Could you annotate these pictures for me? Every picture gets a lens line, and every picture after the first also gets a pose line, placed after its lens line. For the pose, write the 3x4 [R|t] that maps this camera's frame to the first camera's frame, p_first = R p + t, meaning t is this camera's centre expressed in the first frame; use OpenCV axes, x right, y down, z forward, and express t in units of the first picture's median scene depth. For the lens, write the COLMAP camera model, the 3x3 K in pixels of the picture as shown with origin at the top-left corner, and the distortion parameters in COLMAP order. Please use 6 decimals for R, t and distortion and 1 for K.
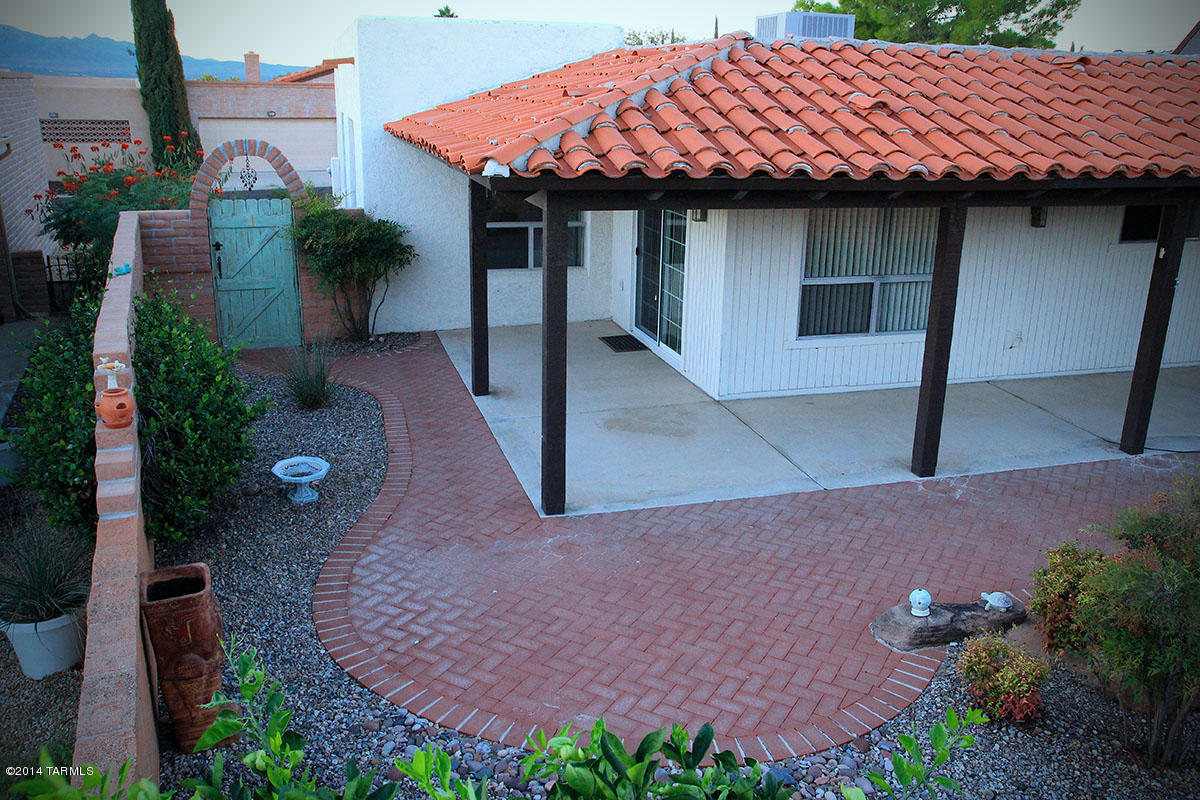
lens RADIAL K [[1045.7, 0, 601.3], [0, 1045.7, 400.0], [0, 0, 1]] dist [0.000935, -0.001612]
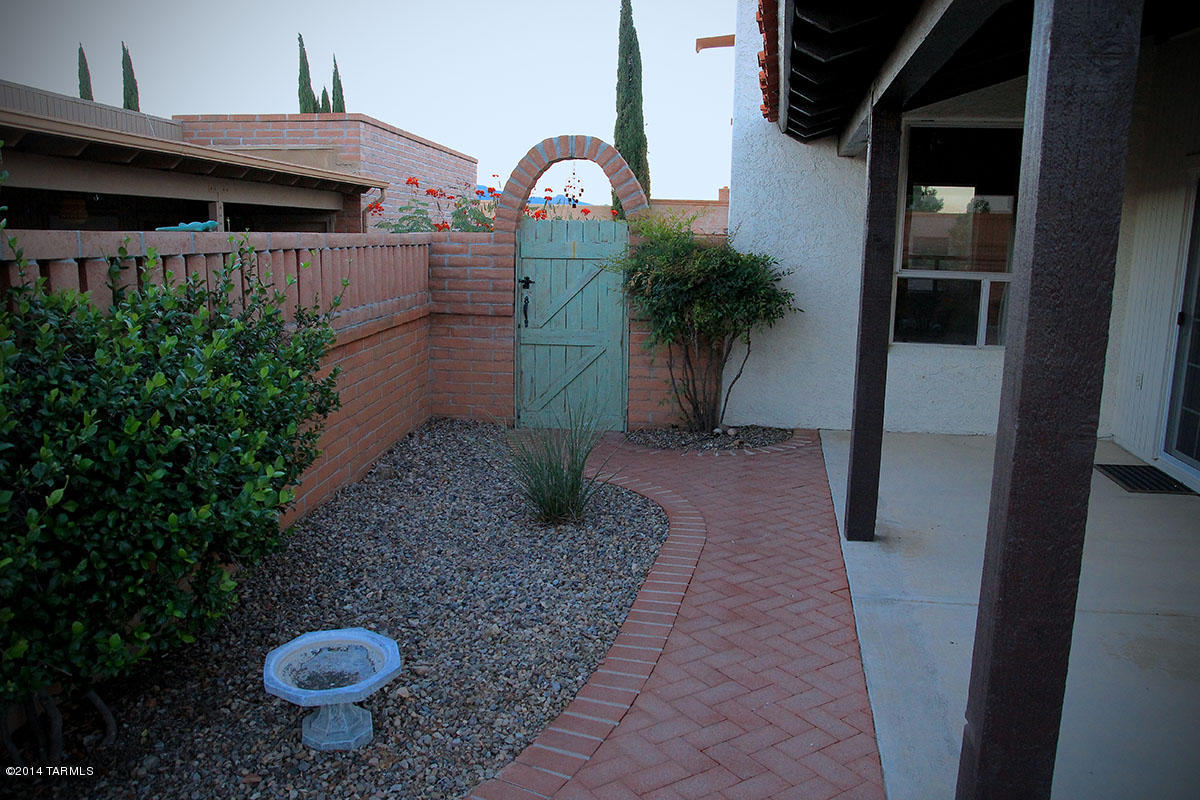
lens RADIAL K [[927.5, 0, 600.2], [0, 927.5, 403.8], [0, 0, 1]] dist [-0.098383, 0.038257]
pose [[0.892257, 0.078174, -0.444710, -0.027962], [-0.133600, 0.986506, -0.094638, -0.009948], [0.431311, 0.143855, 0.890661, 0.470499]]
